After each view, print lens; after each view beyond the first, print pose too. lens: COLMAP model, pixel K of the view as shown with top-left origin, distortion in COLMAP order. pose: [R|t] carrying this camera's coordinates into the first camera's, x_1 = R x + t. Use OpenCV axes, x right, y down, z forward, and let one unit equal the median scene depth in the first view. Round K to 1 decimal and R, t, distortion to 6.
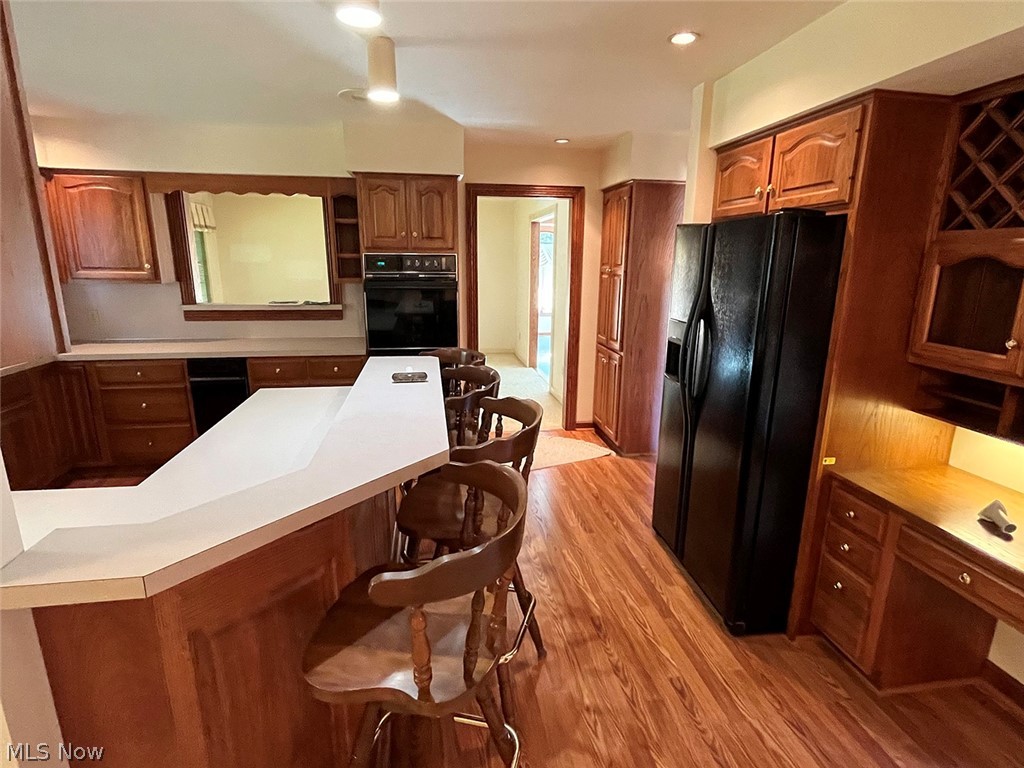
lens RADIAL K [[530.8, 0, 512.0], [0, 530.8, 384.0], [0, 0, 1]] dist [-0.001193, -0.000673]
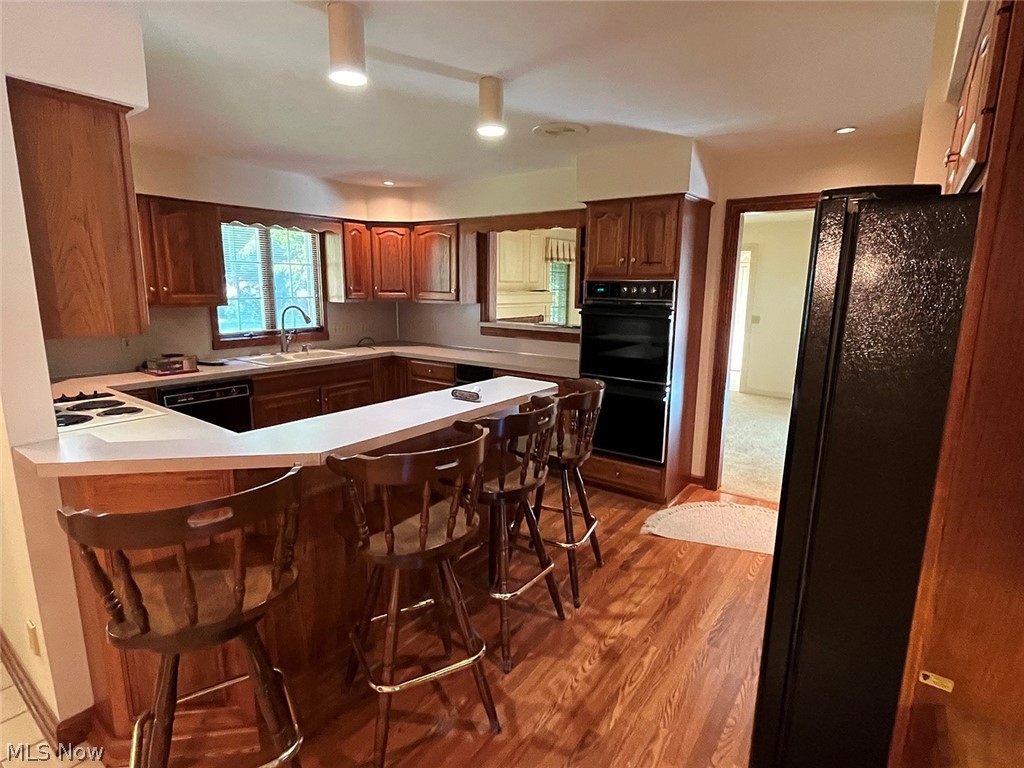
lens RADIAL K [[530.8, 0, 512.0], [0, 530.8, 384.0], [0, 0, 1]] dist [-0.001193, -0.000673]
pose [[0.703468, 0.130974, -0.698555, 0.362820], [-0.169889, 0.985368, 0.013666, -0.039381], [0.690124, 0.109063, 0.715426, 0.197015]]
